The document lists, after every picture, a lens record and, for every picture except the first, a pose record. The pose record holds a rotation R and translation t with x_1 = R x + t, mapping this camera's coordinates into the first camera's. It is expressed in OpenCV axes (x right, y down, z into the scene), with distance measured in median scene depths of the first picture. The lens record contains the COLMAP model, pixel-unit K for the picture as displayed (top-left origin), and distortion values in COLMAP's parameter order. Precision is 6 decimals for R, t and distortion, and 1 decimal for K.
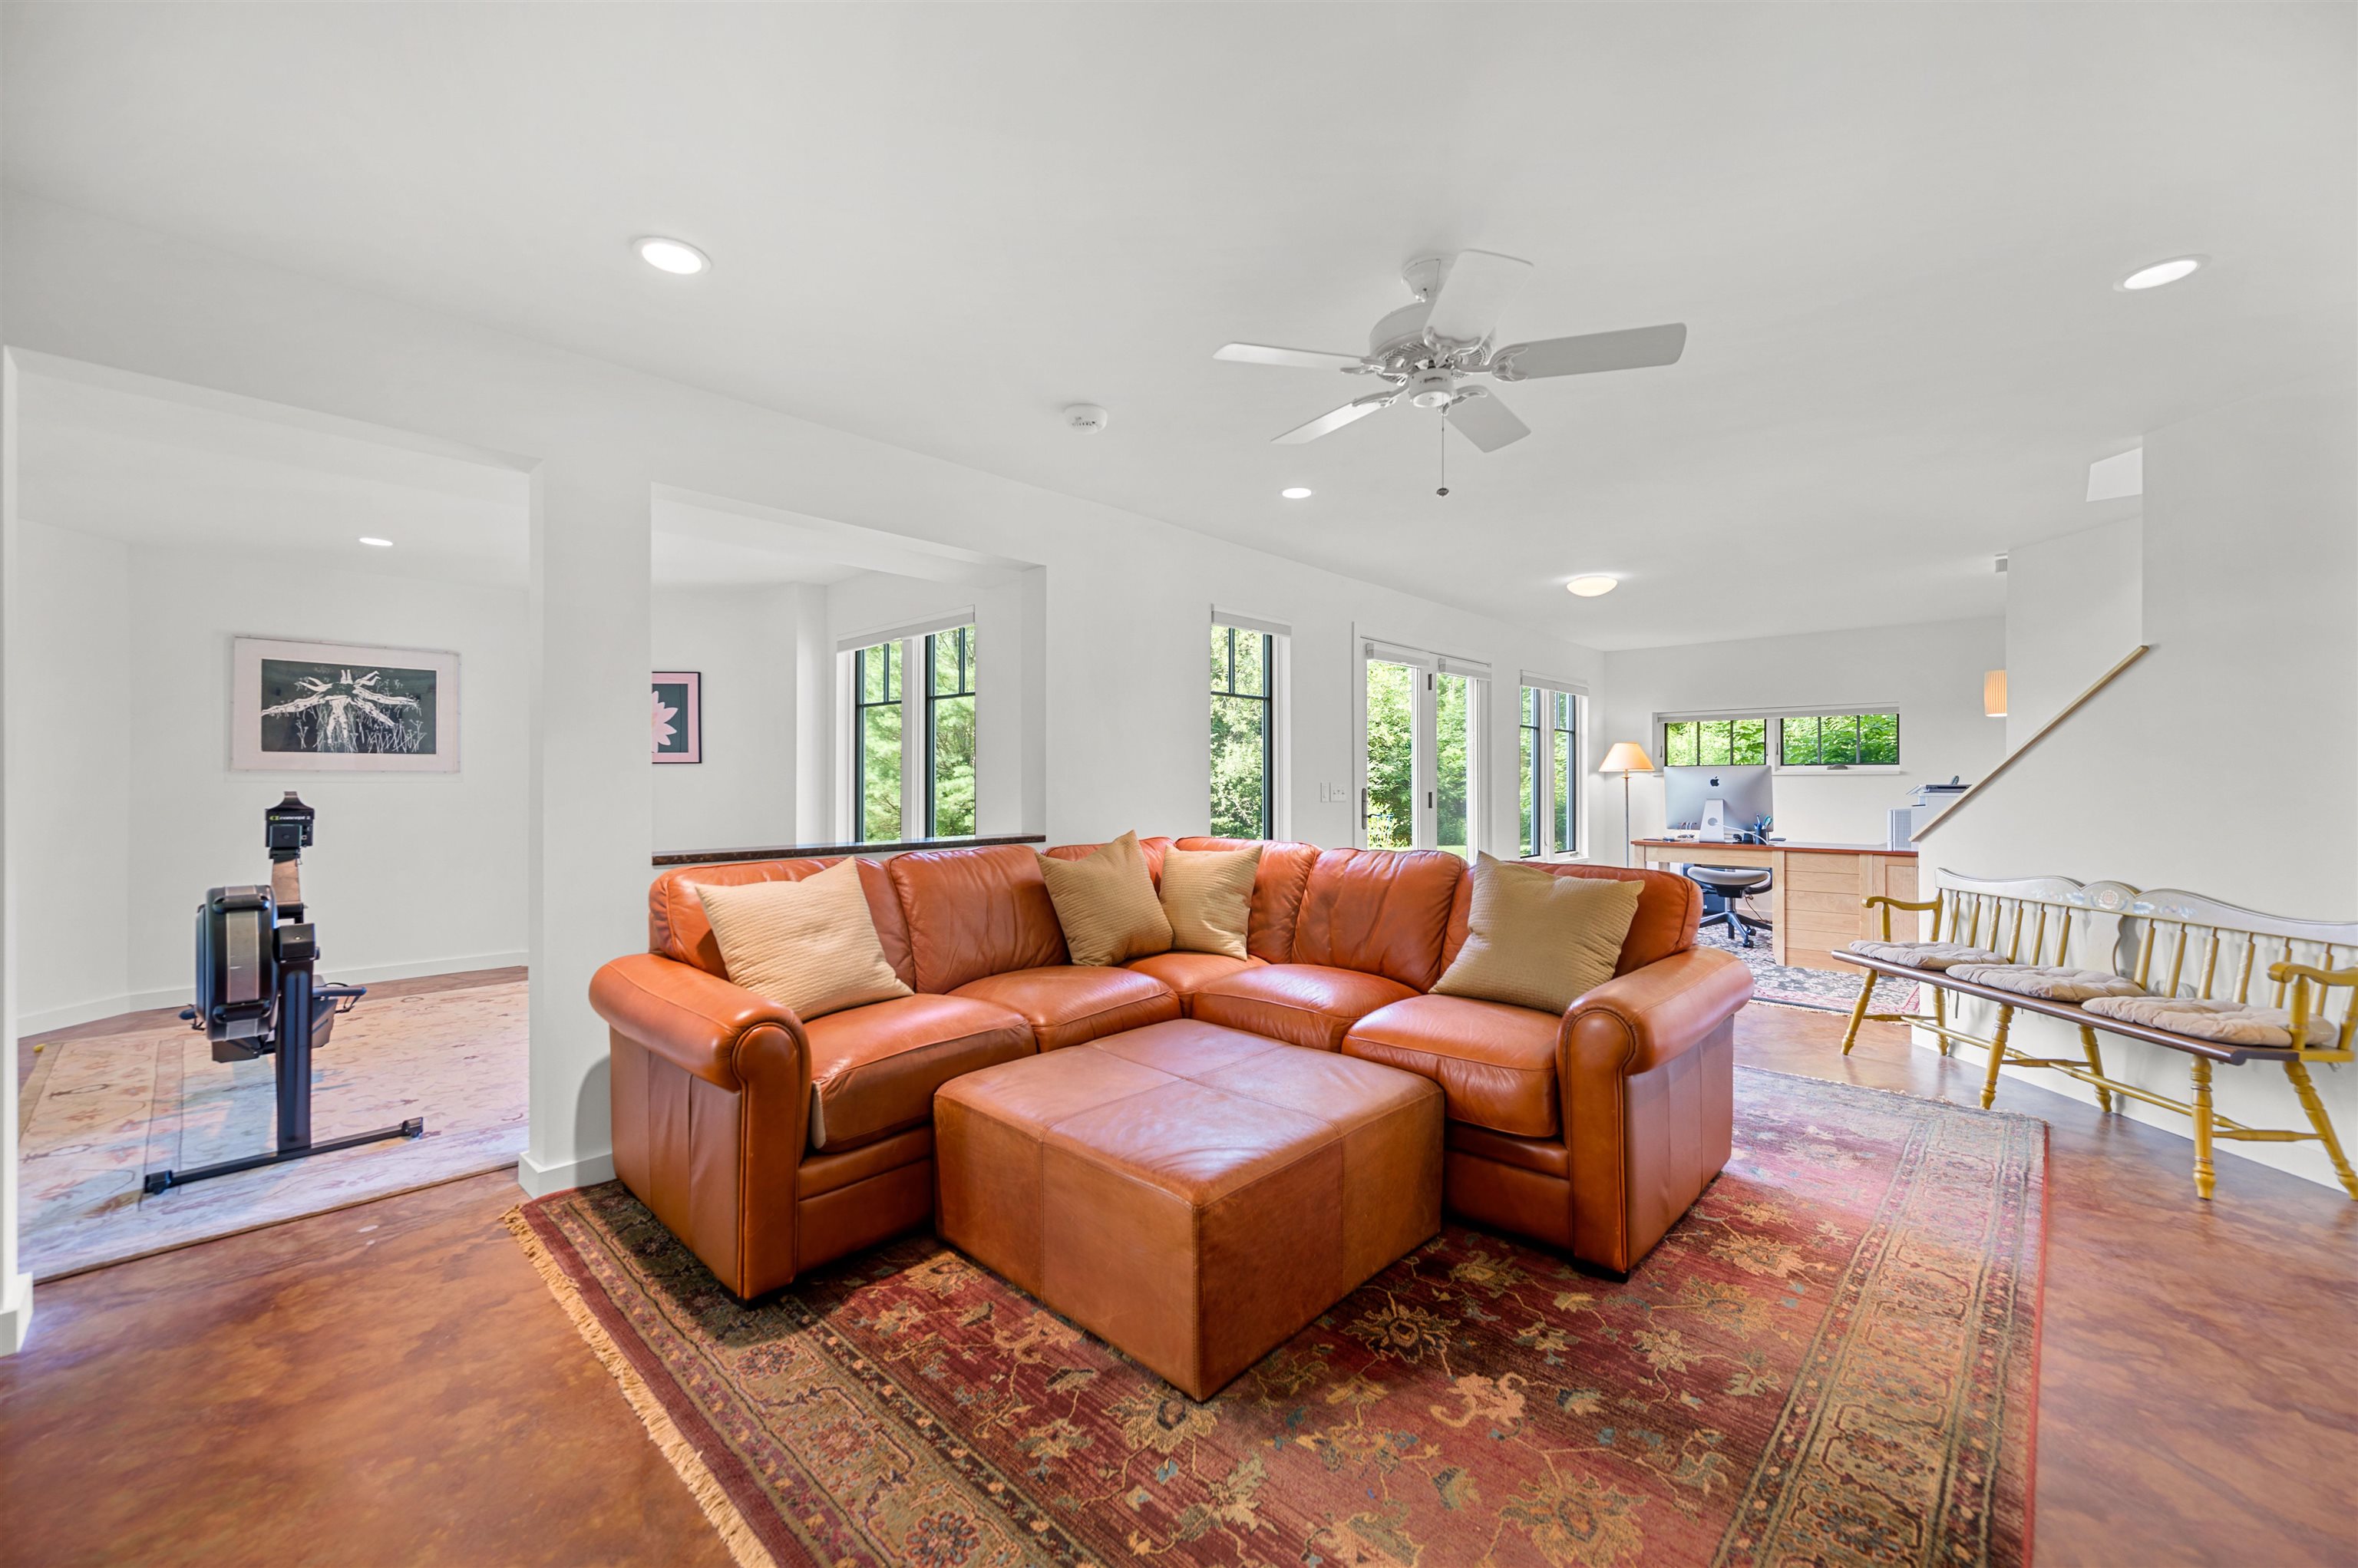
lens RADIAL K [[934.8, 0, 1176.8], [0, 934.8, 782.4], [0, 0, 1]] dist [-0.004495, 0.000169]
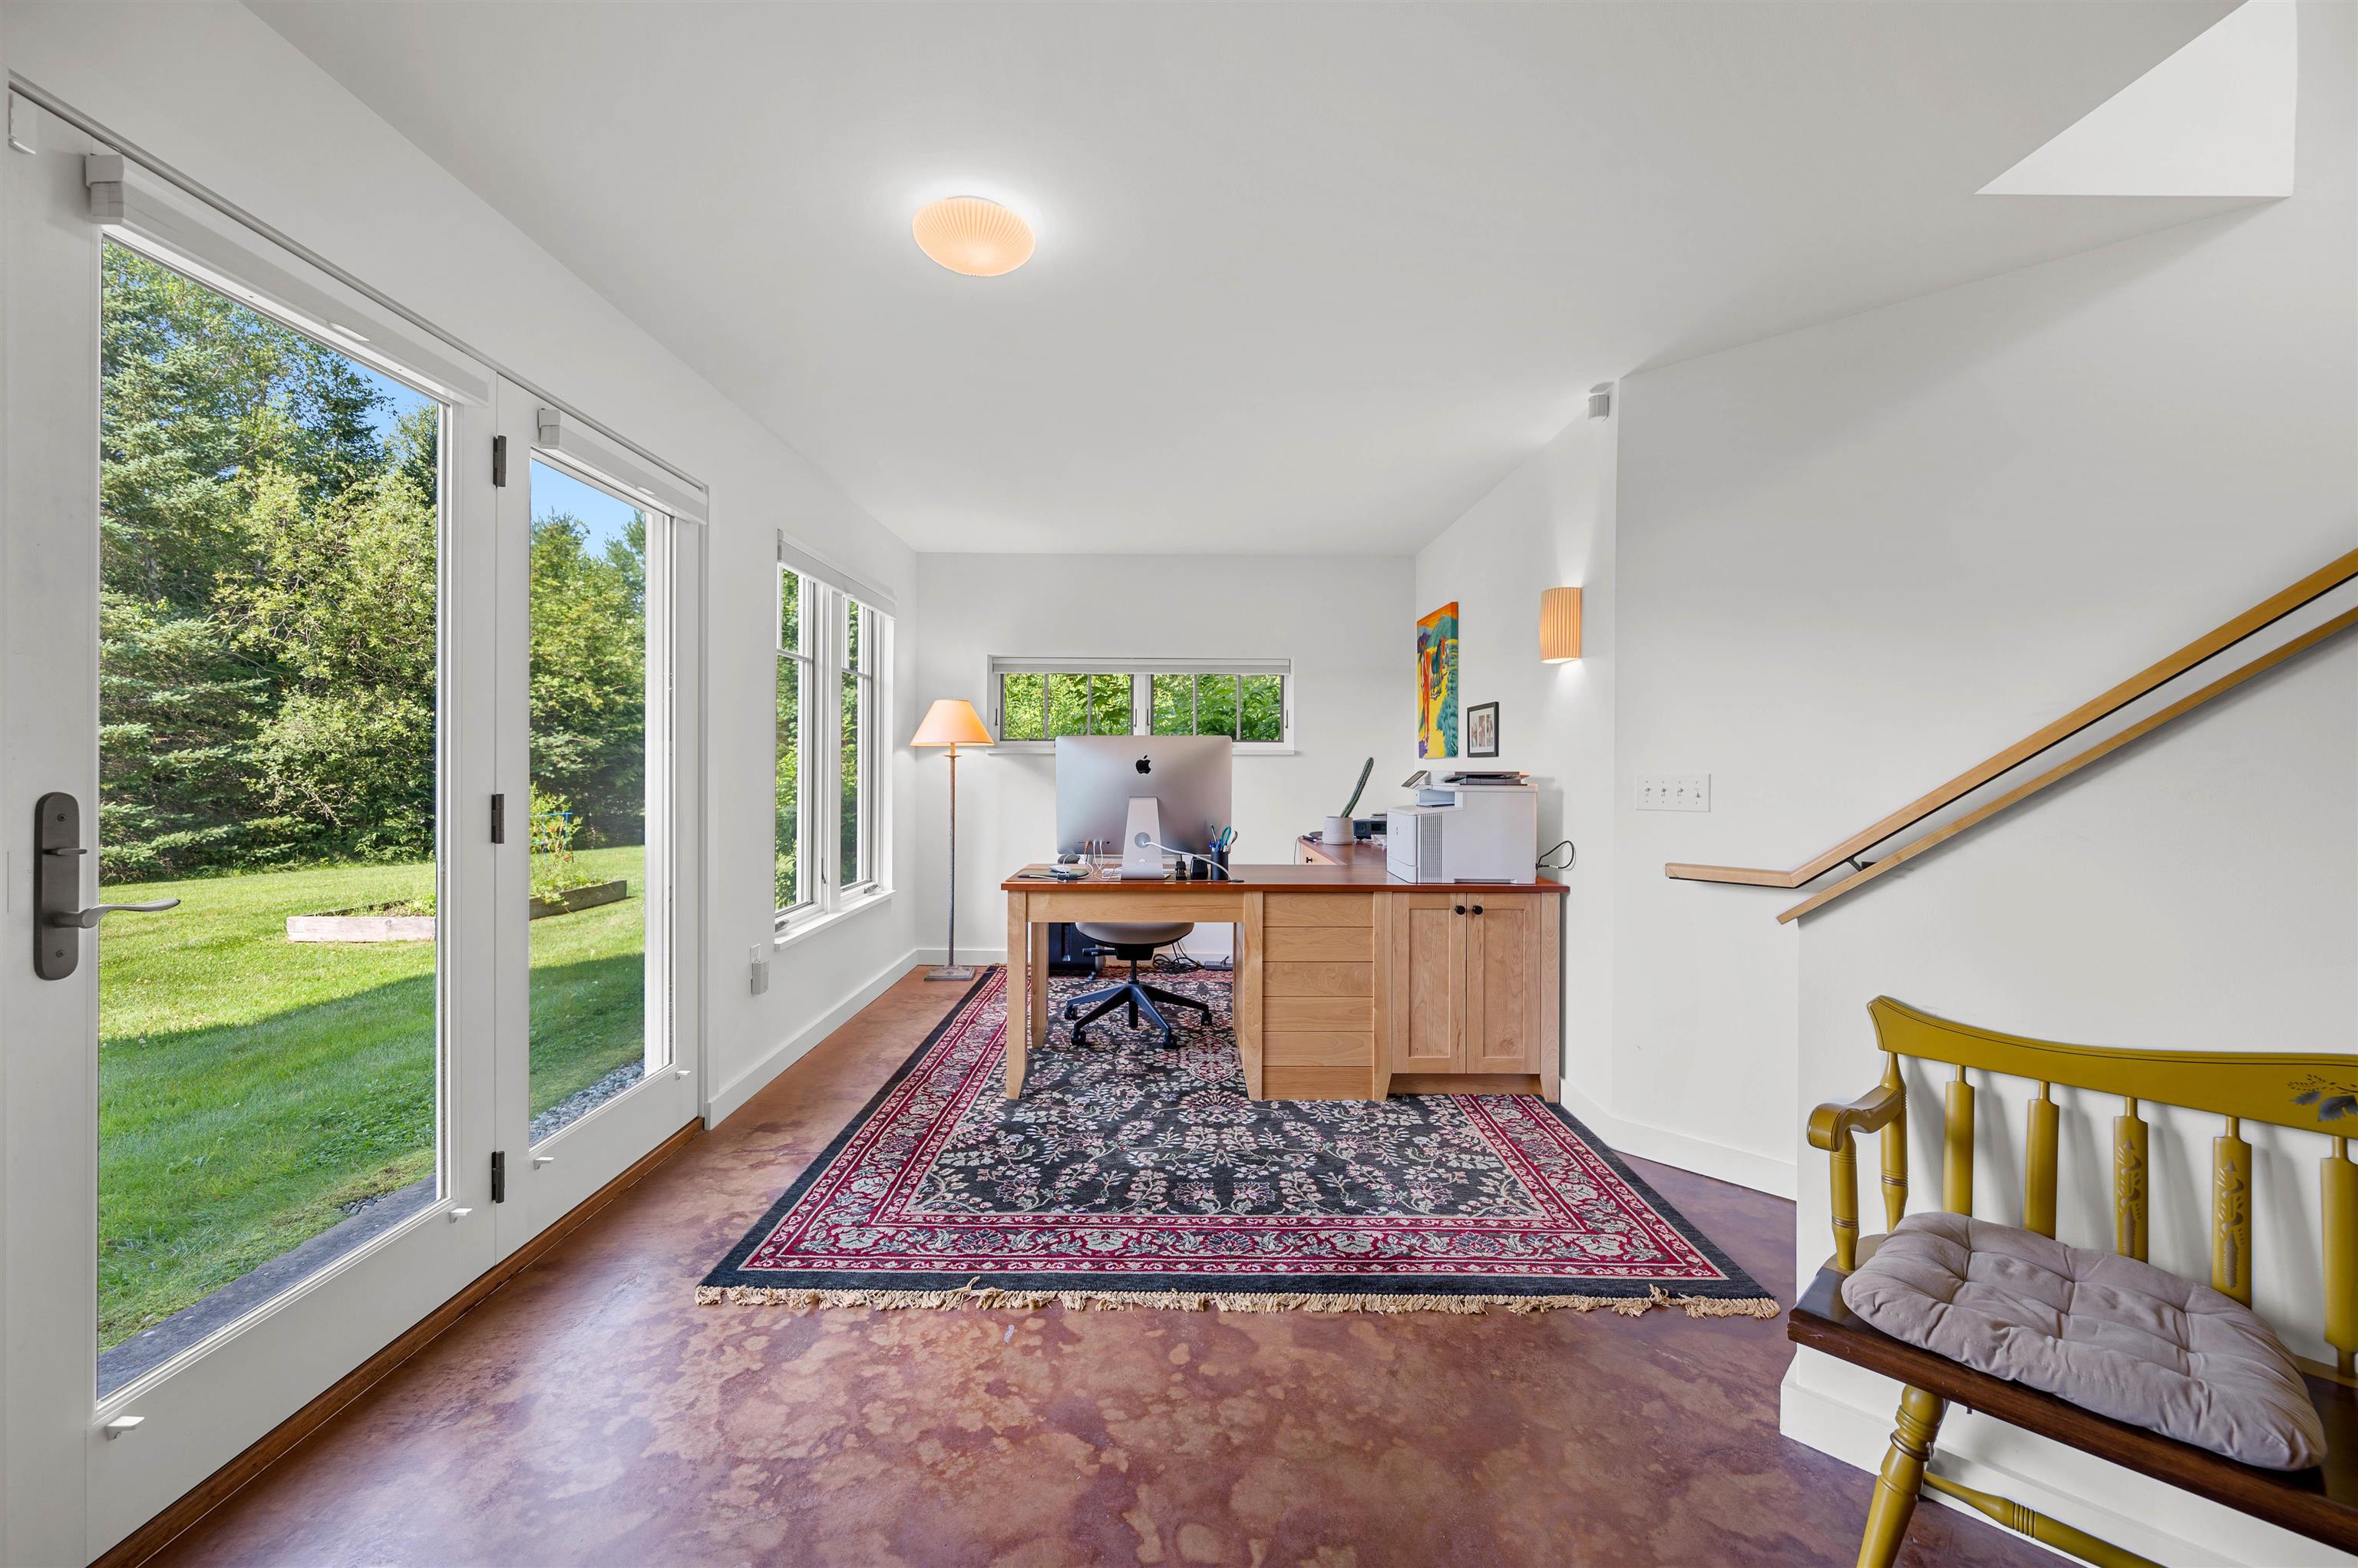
lens RADIAL K [[934.8, 0, 1177.7], [0, 934.8, 768.7], [0, 0, 1]] dist [-0.004495, 0.000169]
pose [[0.727787, -0.000672, 0.685803, 0.119703], [-0.004830, 0.999970, 0.006105, -0.000915], [-0.685787, -0.007756, 0.727761, 0.318861]]
